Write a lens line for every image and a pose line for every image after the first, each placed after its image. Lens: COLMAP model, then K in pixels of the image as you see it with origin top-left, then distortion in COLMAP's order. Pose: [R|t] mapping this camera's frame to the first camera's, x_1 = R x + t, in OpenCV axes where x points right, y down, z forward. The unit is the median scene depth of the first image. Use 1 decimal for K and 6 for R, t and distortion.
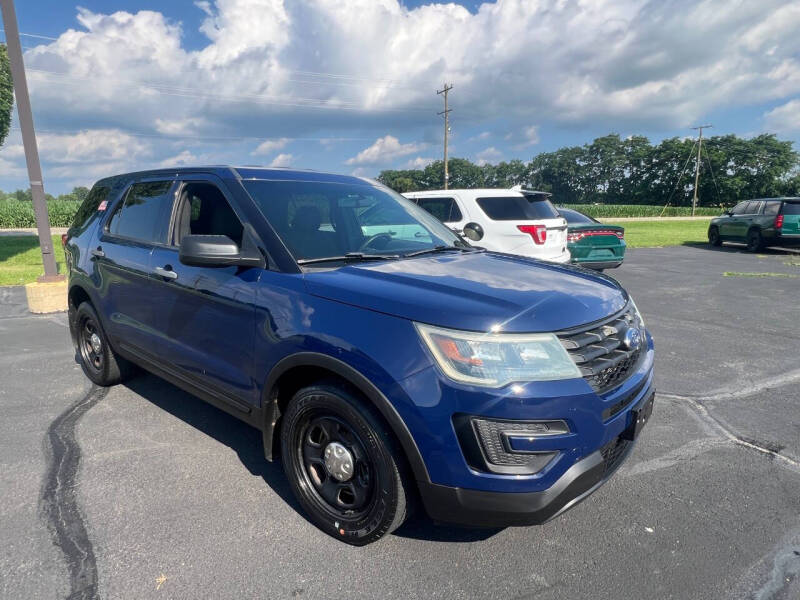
lens RADIAL K [[456.8, 0, 399.1], [0, 456.8, 304.6], [0, 0, 1]] dist [-0.002984, 0.001407]
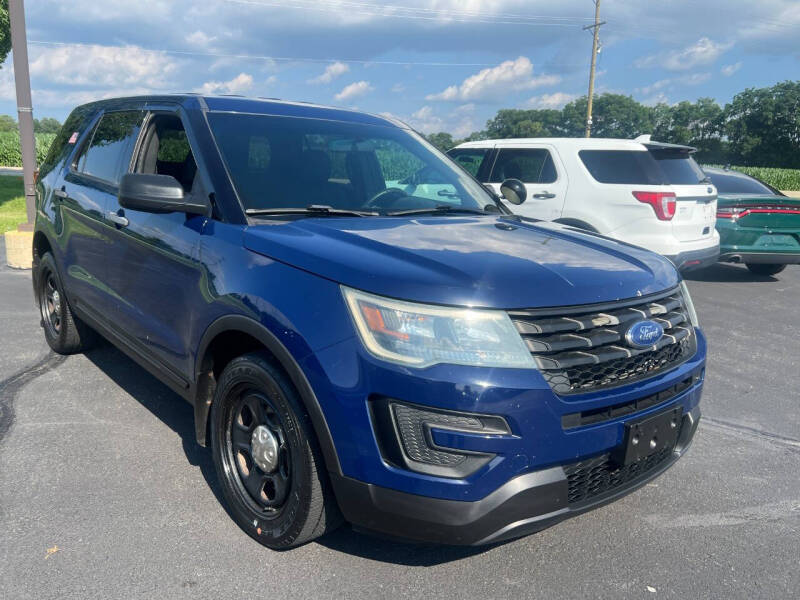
lens RADIAL K [[649.1, 0, 404.9], [0, 649.1, 301.7], [0, 0, 1]] dist [0.019420, 0.000413]
pose [[0.983046, 0.078386, -0.165757, 0.217871], [-0.077873, 0.996917, 0.009602, 0.030024], [0.165999, 0.003469, 0.986120, -0.103278]]
